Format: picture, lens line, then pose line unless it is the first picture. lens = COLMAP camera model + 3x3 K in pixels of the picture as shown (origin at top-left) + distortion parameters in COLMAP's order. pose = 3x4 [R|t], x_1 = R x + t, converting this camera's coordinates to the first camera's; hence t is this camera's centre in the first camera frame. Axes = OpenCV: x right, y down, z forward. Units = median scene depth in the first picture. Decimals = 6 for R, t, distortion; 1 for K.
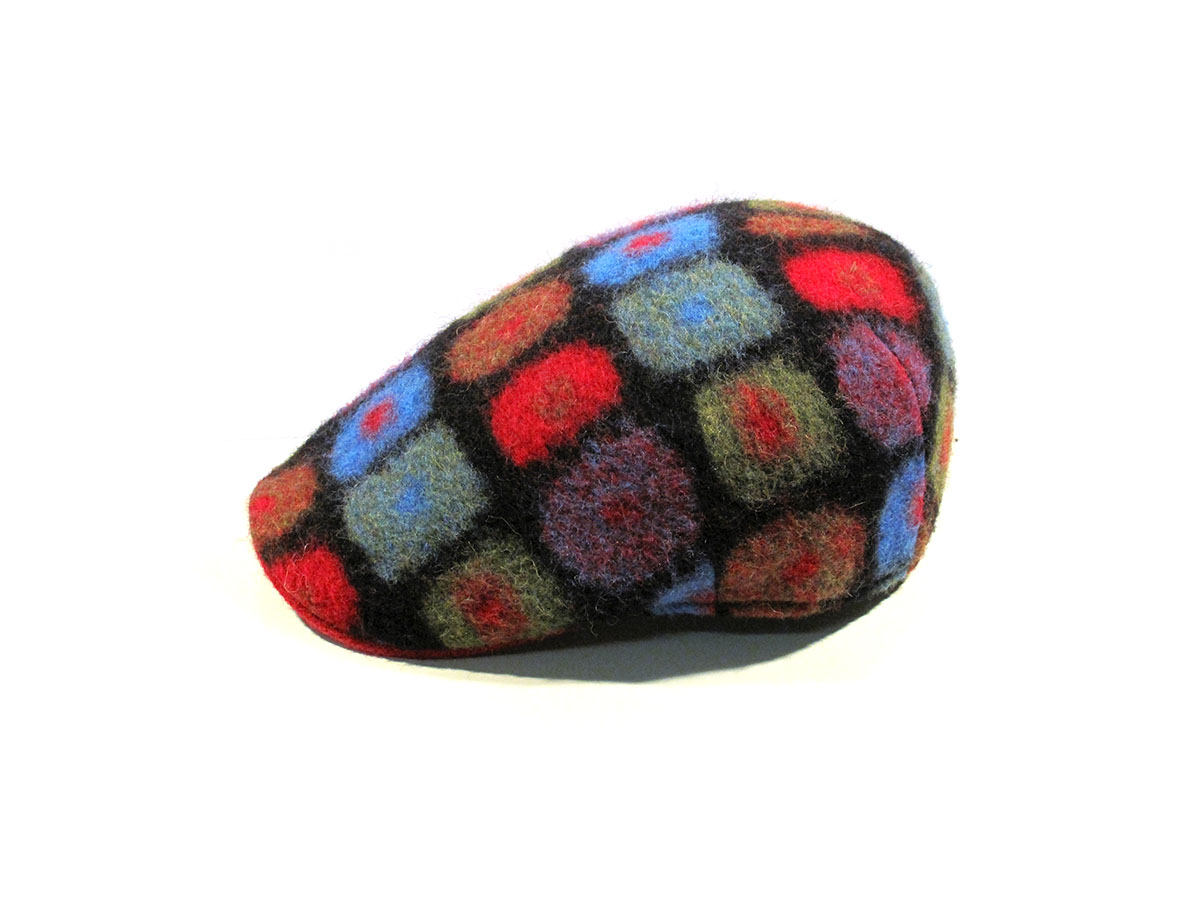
lens RADIAL K [[1910.6, 0, 601.7], [0, 1910.6, 450.2], [0, 0, 1]] dist [-0.073723, 0.000000]
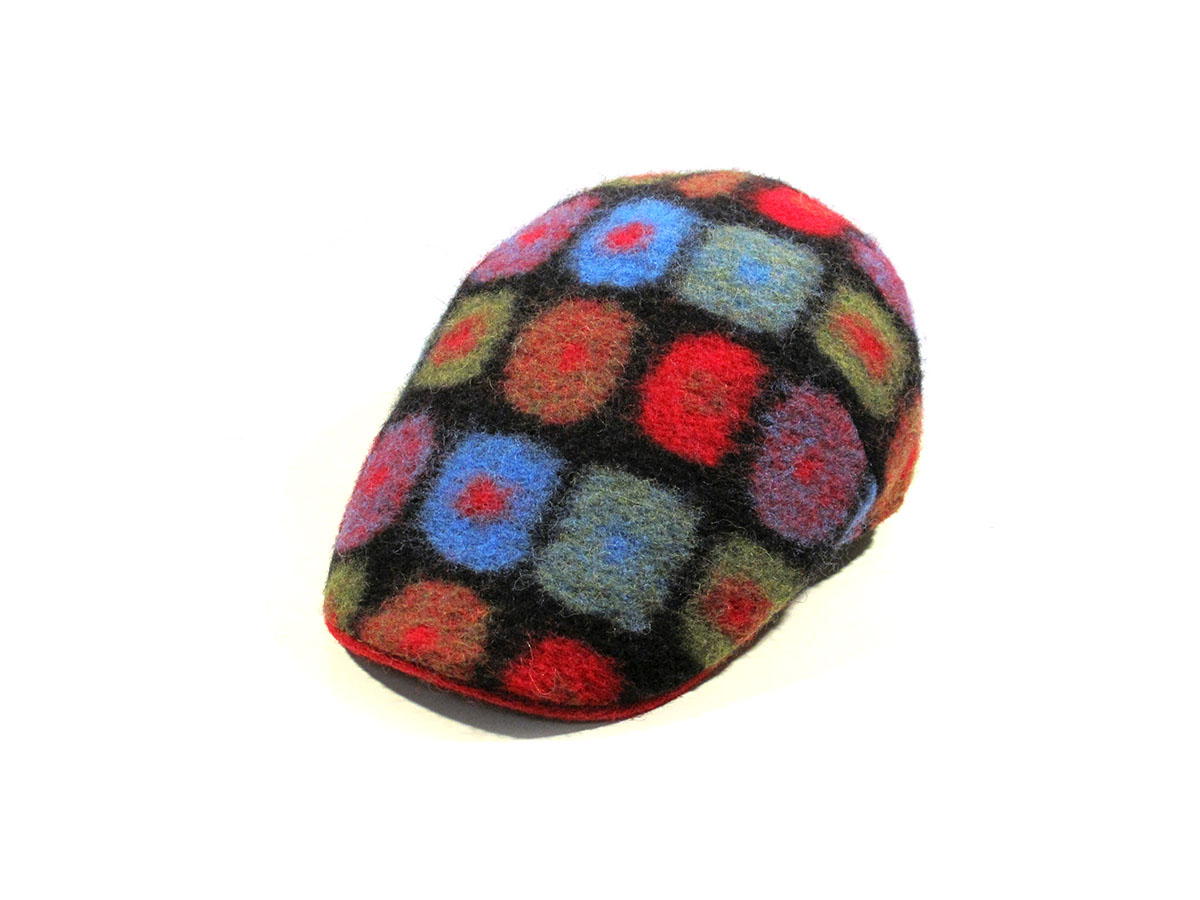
lens RADIAL K [[1910.6, 0, 599.8], [0, 1910.6, 450.7], [0, 0, 1]] dist [-0.073723, 0.000000]
pose [[0.646055, -0.341833, 0.682468, -0.754568], [0.351033, 0.927010, 0.132015, -0.150538], [-0.677782, 0.154280, 0.718895, 0.319504]]
